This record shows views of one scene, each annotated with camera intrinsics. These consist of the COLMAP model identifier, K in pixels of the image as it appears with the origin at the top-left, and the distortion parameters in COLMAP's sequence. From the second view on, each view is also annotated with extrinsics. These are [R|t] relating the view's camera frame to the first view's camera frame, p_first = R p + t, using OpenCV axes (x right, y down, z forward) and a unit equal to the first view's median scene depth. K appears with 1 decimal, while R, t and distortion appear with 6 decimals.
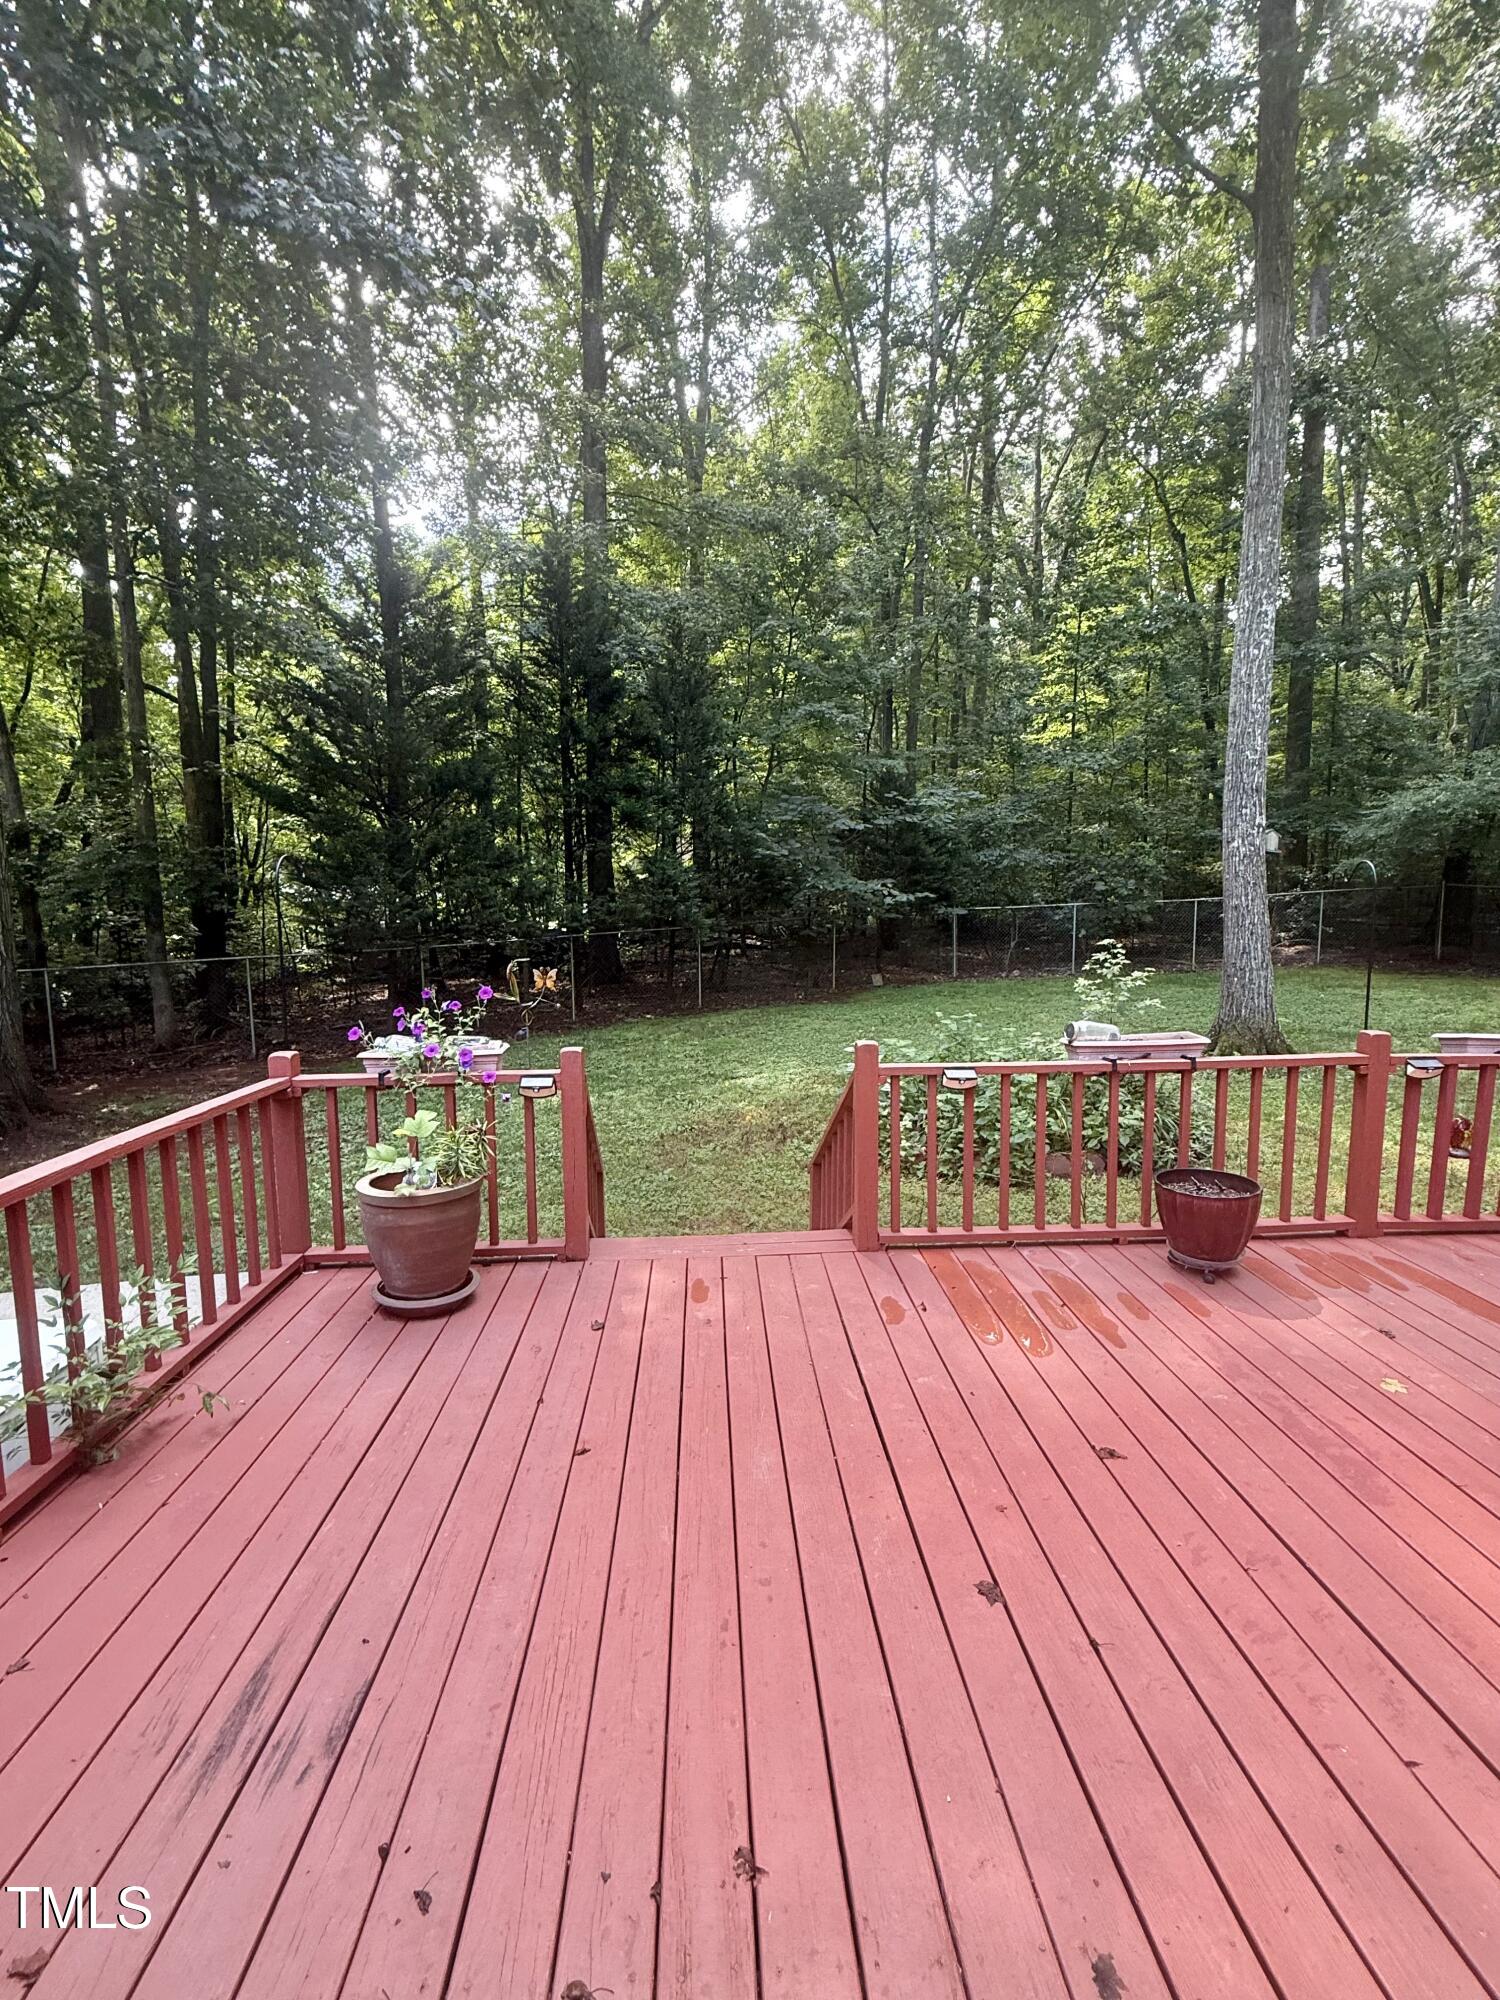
lens RADIAL K [[913.8, 0, 751.2], [0, 913.8, 1002.2], [0, 0, 1]] dist [-0.001956, -0.000923]
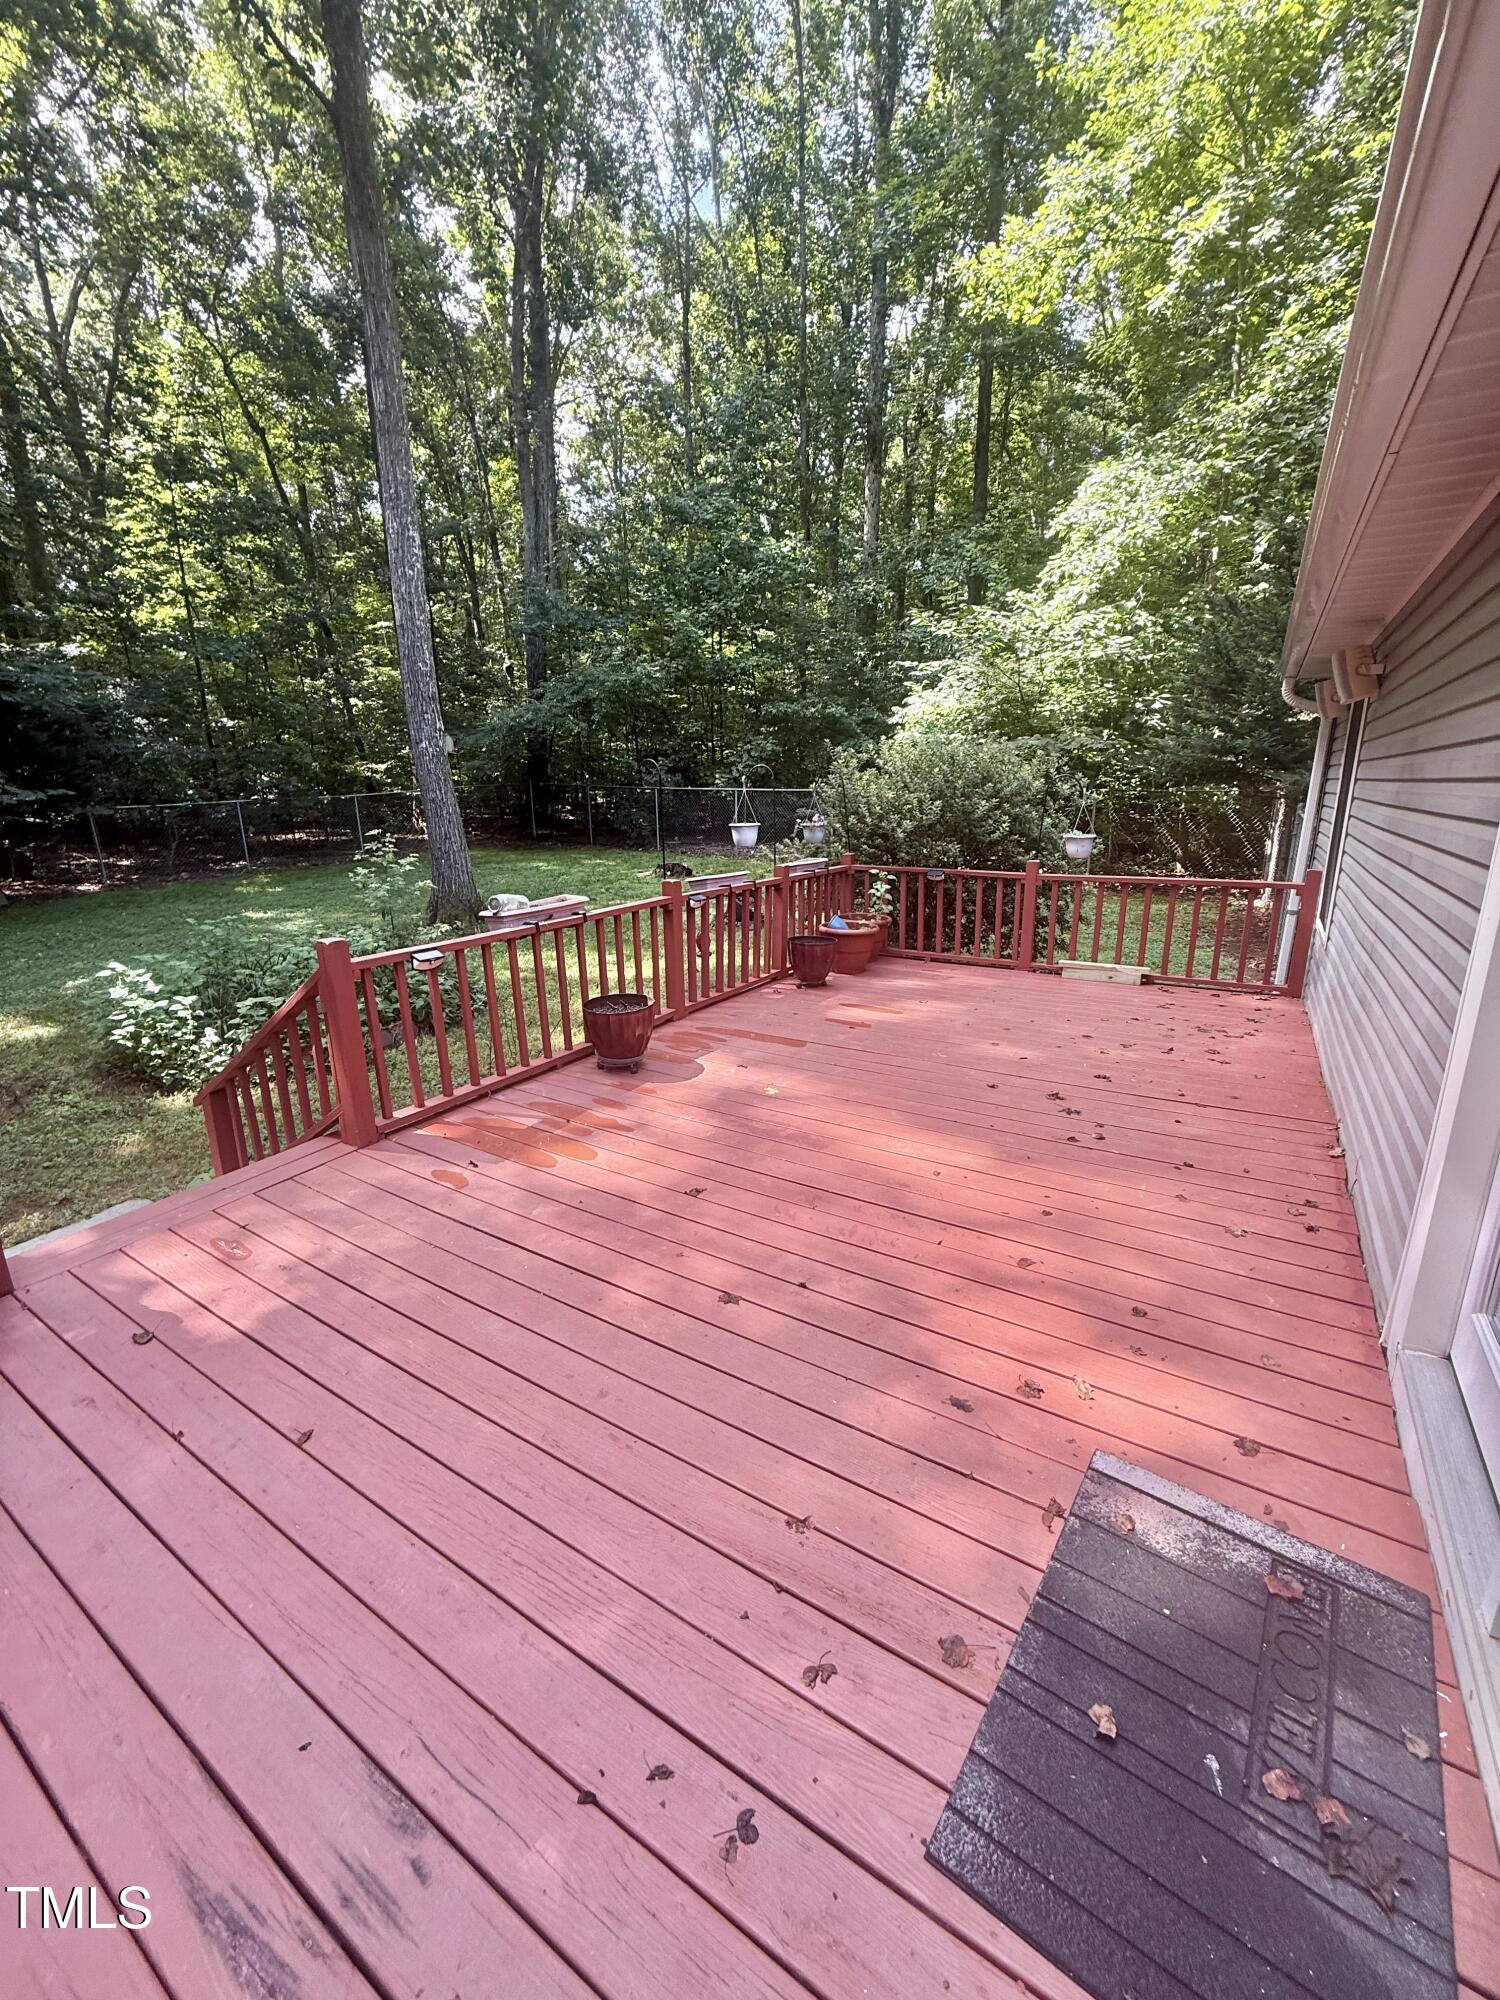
lens RADIAL K [[797.1, 0, 750.7], [0, 797.1, 993.3], [0, 0, 1]] dist [0.001755, 0.000006]
pose [[0.578035, -0.205389, 0.789741, -0.295333], [0.101681, 0.978392, 0.180028, -0.007210], [-0.809652, -0.023761, 0.586429, 0.147412]]
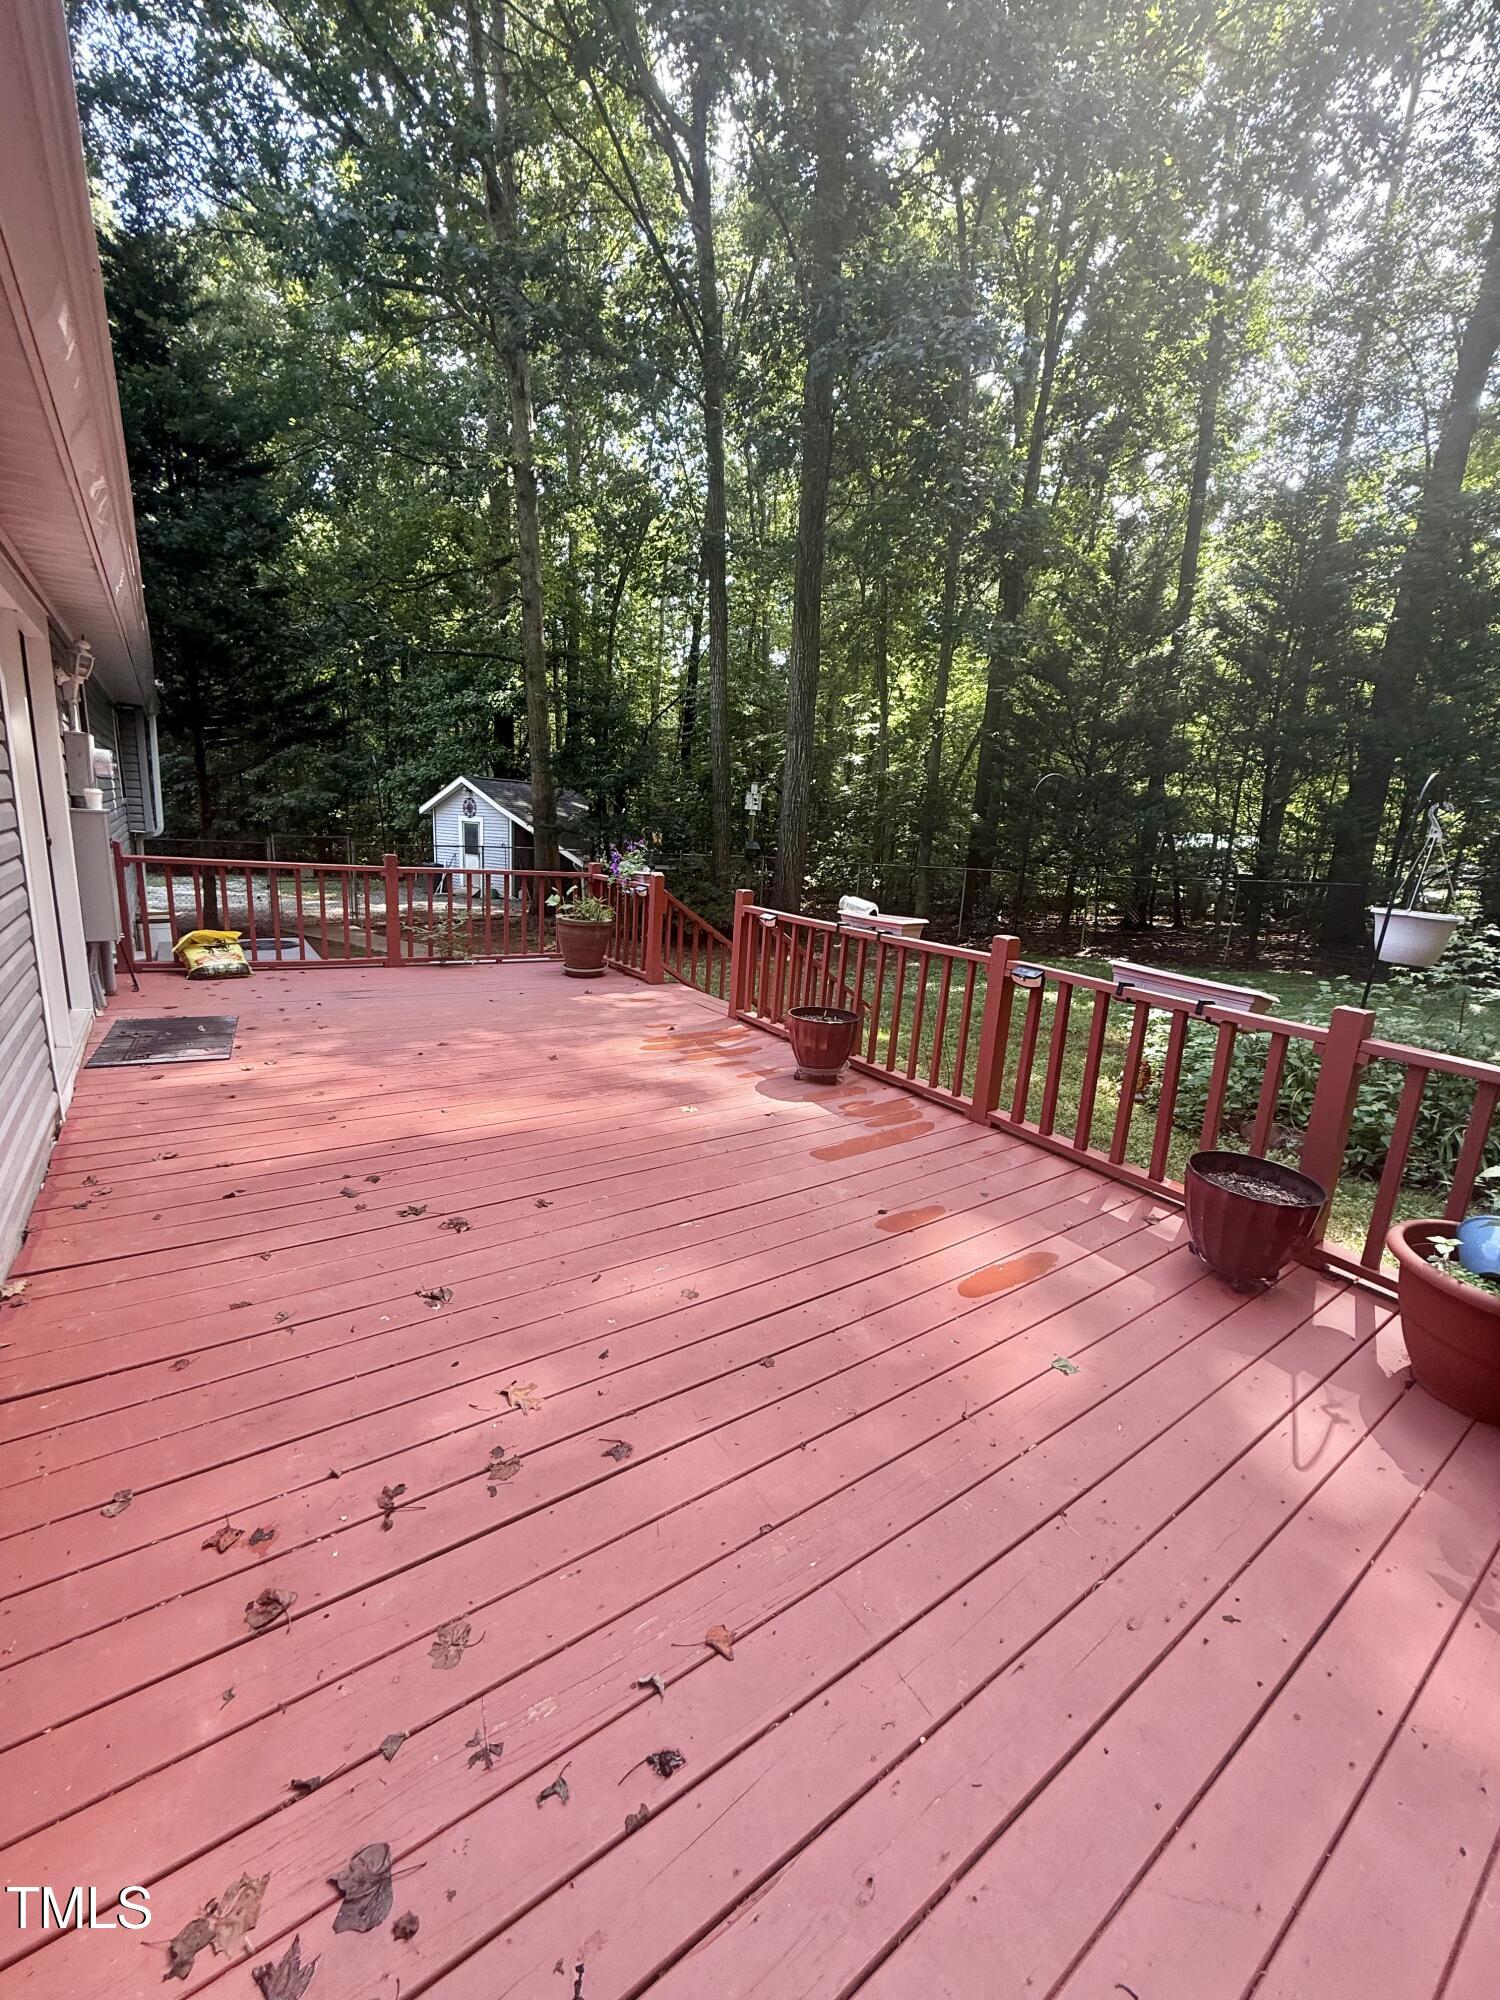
lens RADIAL K [[788.1, 0, 748.7], [0, 788.1, 993.6], [0, 0, 1]] dist [-0.000580, 0.000221]
pose [[0.522521, 0.221201, -0.823433, 1.332316], [-0.161806, 0.973936, 0.158954, -0.000327], [0.837132, 0.050180, 0.544694, 0.254715]]
